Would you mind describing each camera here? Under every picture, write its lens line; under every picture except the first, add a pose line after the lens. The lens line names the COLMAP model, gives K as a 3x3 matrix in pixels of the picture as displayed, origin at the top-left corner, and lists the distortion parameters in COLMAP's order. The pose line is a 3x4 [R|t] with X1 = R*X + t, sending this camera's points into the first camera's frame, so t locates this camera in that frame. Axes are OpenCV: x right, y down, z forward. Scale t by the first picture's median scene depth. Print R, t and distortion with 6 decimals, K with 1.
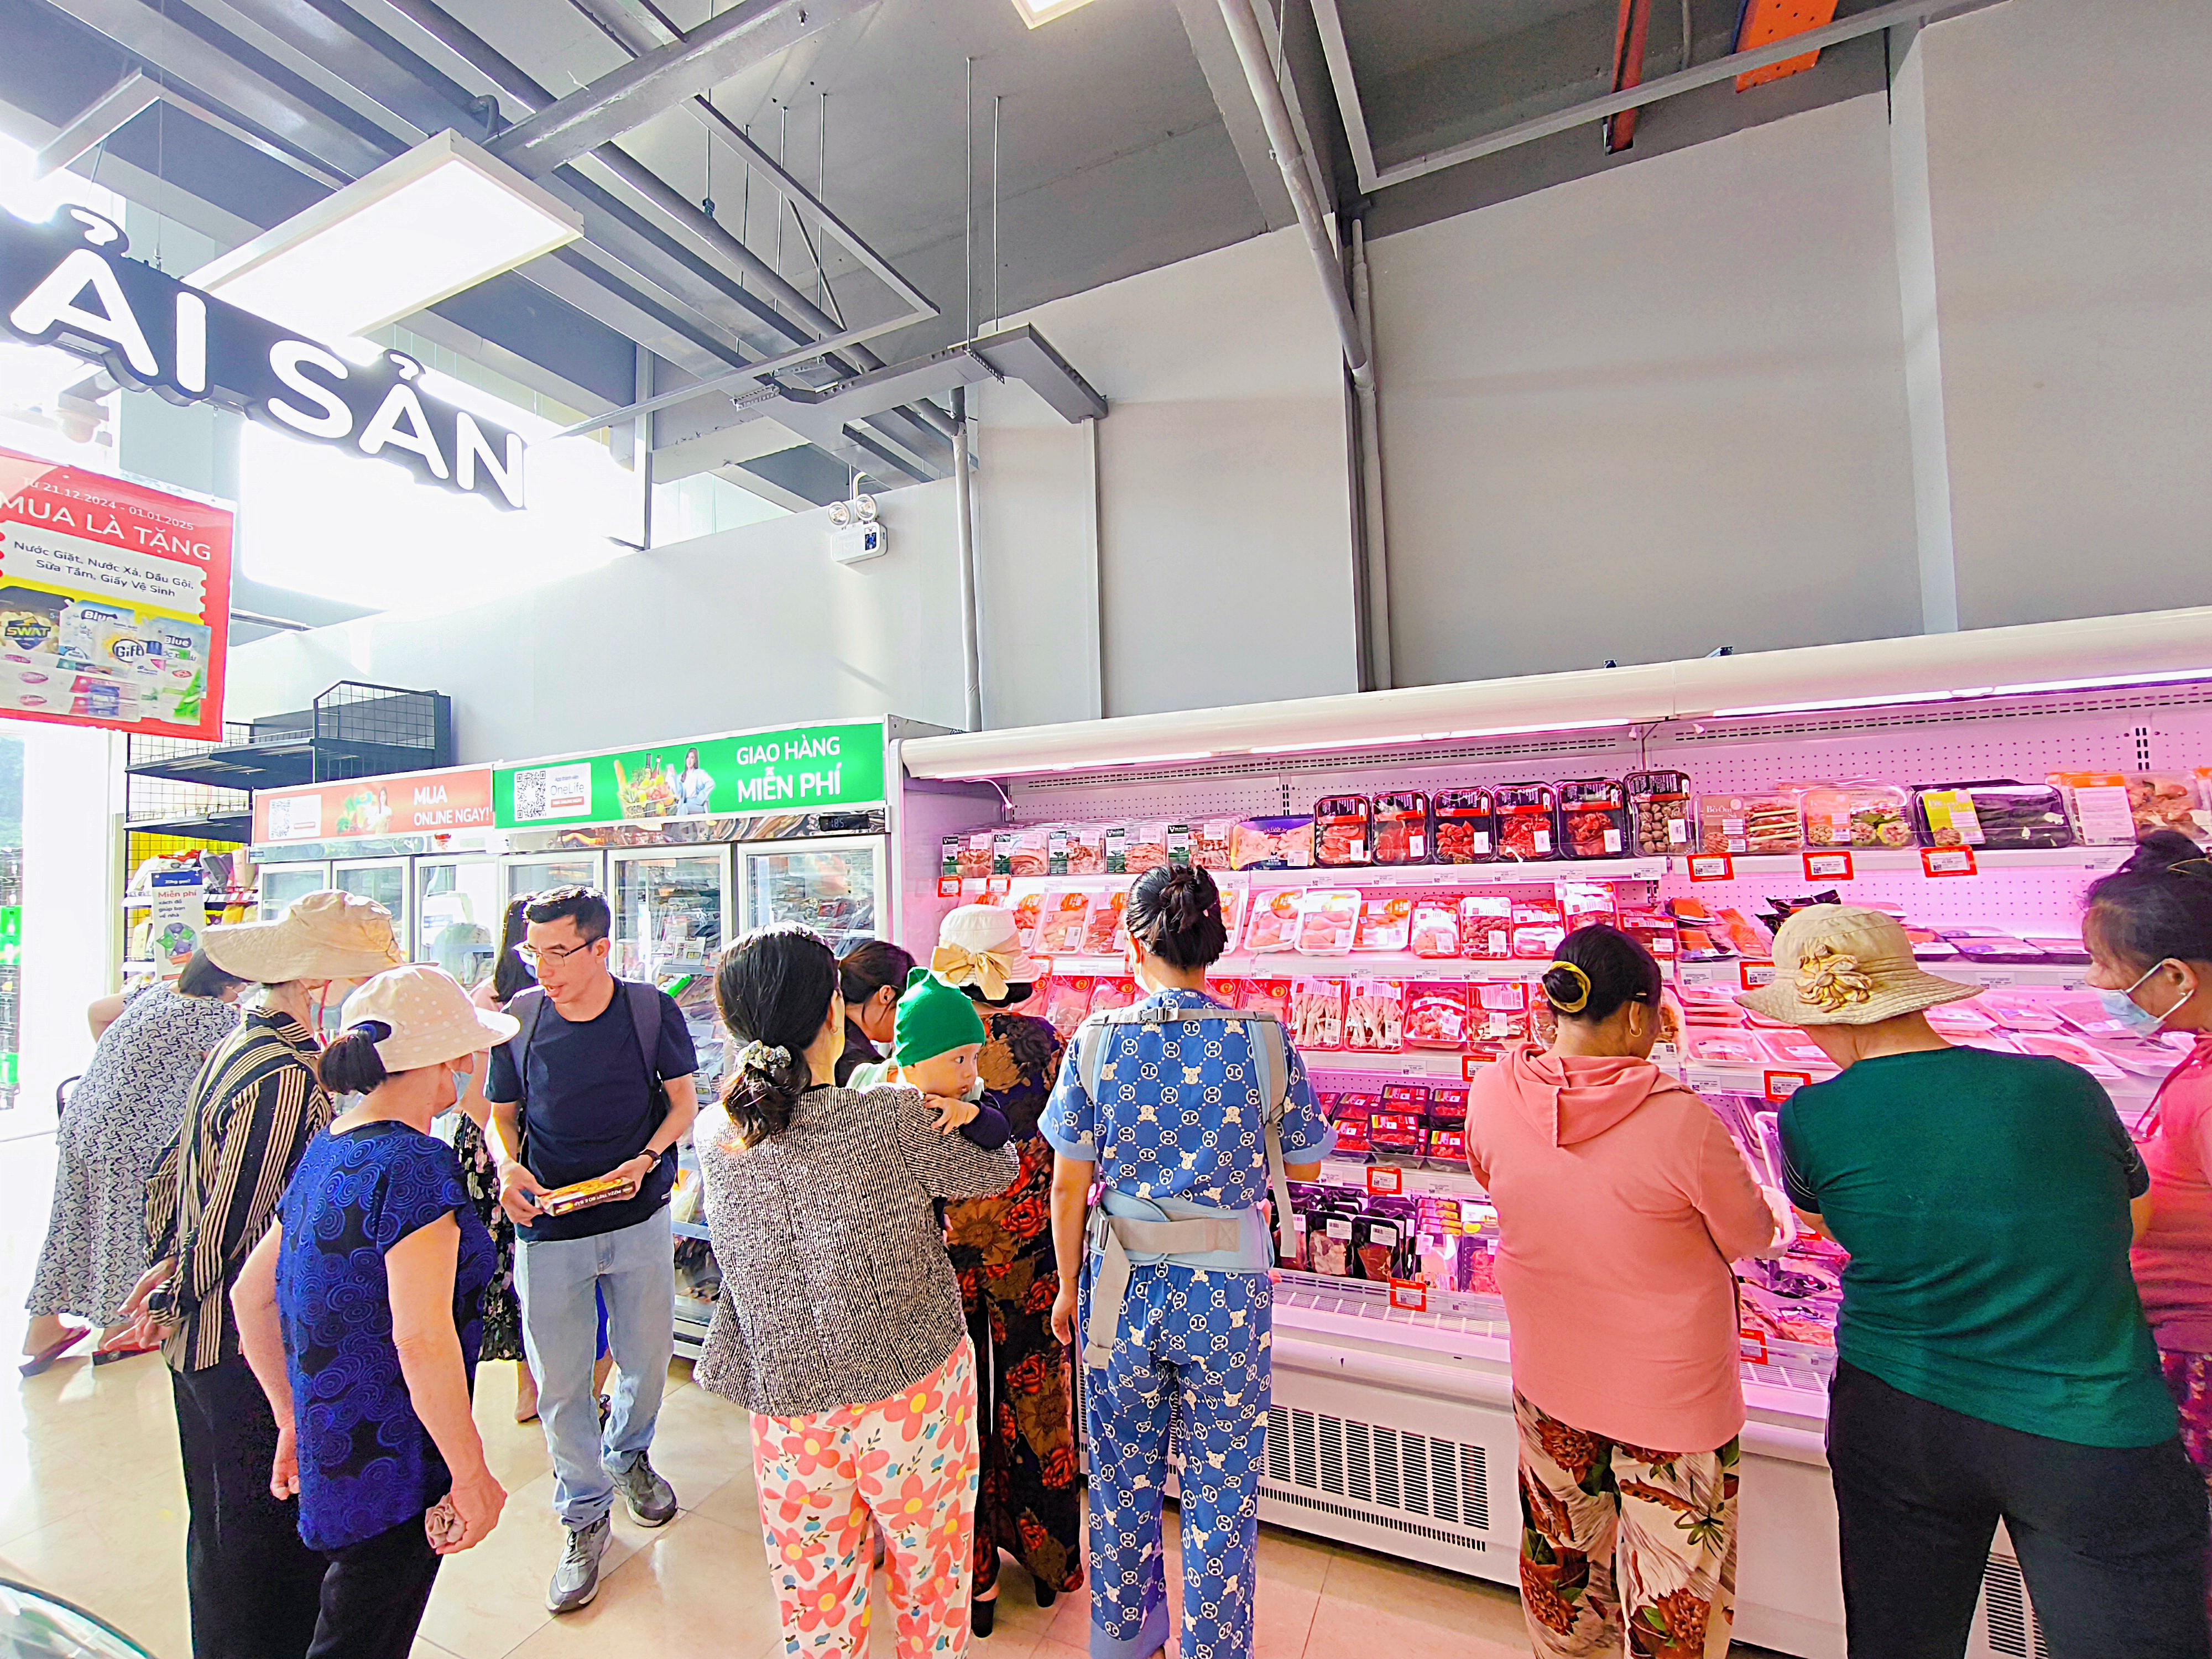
lens RADIAL K [[929.6, 0, 1097.4], [0, 929.6, 828.4], [0, 0, 1]] dist [-0.000777, 0.000198]
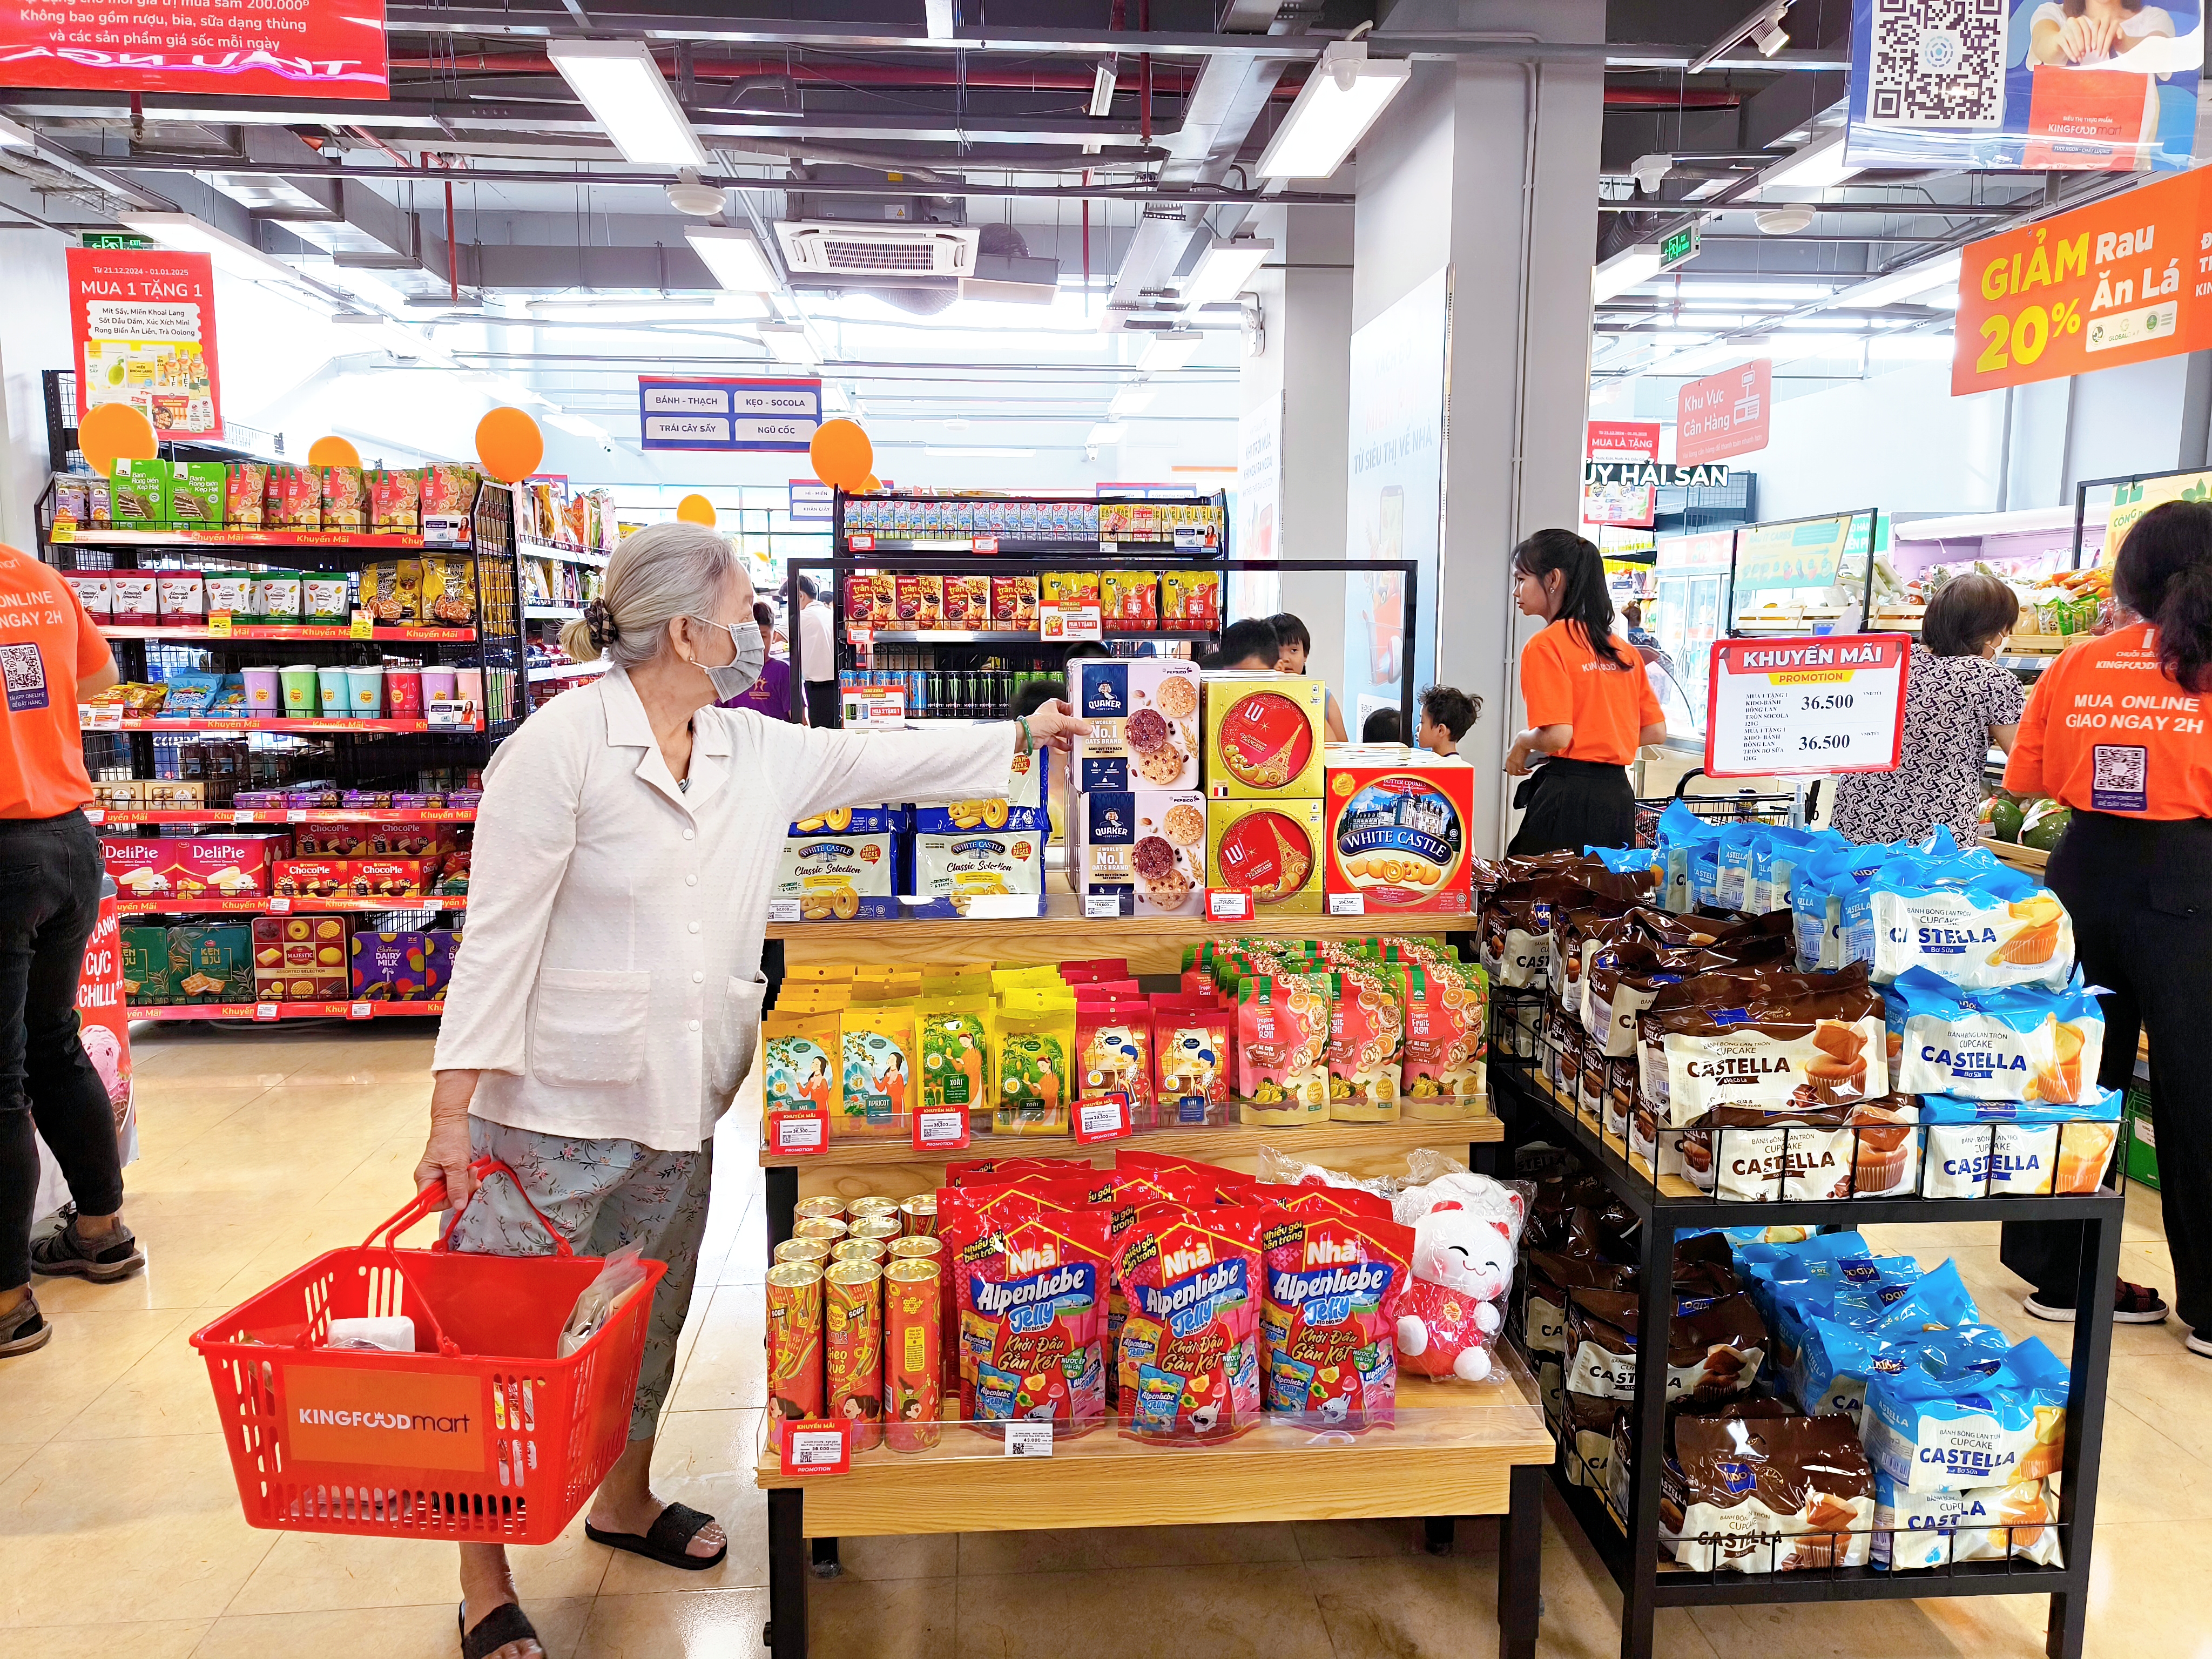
lens RADIAL K [[1542.0, 0, 1106.0], [0, 1542.0, 829.5], [0, 0, 1]] dist [0.062849, -0.058653]
pose [[0.494802, 0.128272, -0.859486, 4.329337], [0.049302, 0.983309, 0.175134, -0.211408], [0.867606, -0.129031, 0.480220, -5.095394]]
